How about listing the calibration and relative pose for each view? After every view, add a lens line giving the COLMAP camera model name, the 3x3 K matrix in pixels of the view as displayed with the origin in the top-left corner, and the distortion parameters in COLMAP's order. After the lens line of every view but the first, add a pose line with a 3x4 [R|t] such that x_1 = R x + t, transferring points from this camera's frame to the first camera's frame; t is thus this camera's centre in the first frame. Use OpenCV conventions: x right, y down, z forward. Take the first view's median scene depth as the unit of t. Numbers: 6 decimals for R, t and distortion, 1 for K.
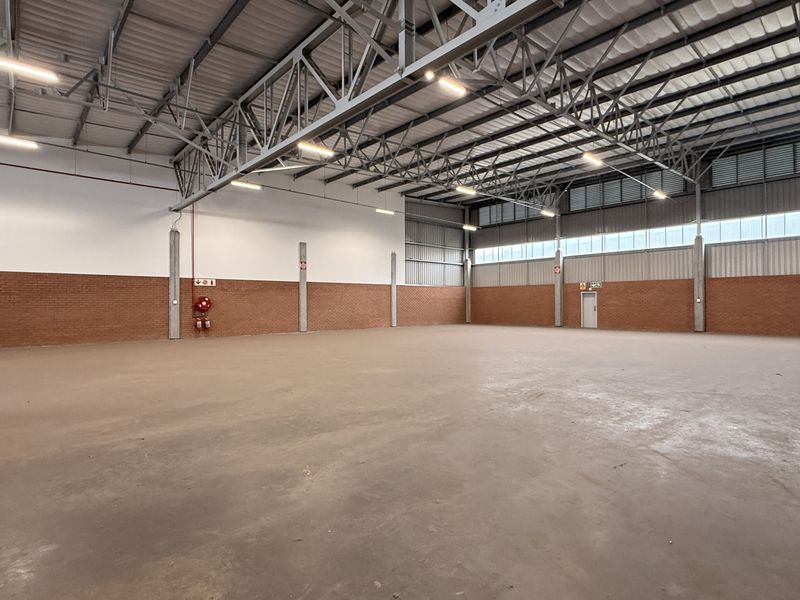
lens RADIAL K [[425.1, 0, 400.0], [0, 425.1, 300.0], [0, 0, 1]] dist [-0.006260, -0.000155]
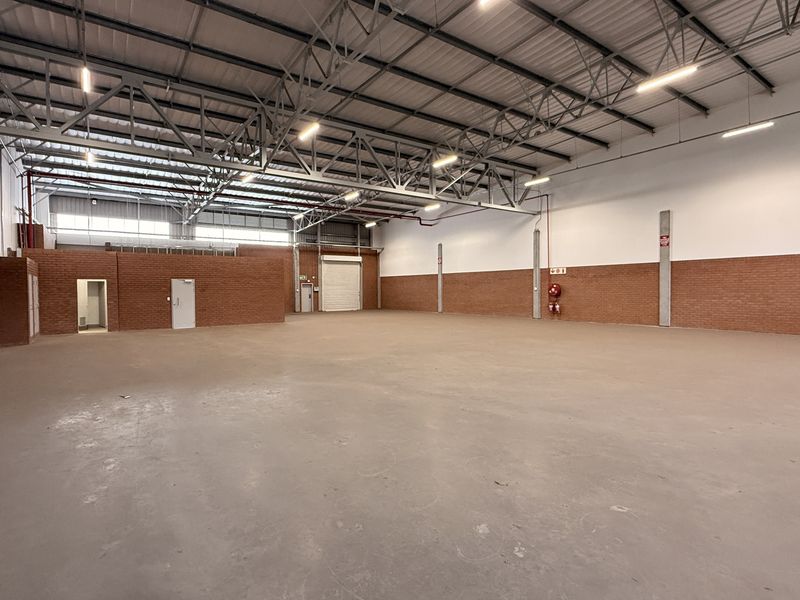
lens RADIAL K [[425.1, 0, 400.0], [0, 425.1, 300.0], [0, 0, 1]] dist [-0.006260, -0.000155]
pose [[-0.123029, 0.025810, -0.992067, 0.706076], [0.011665, 0.999630, 0.024560, 0.002895], [0.992334, -0.008551, -0.123285, 0.715512]]
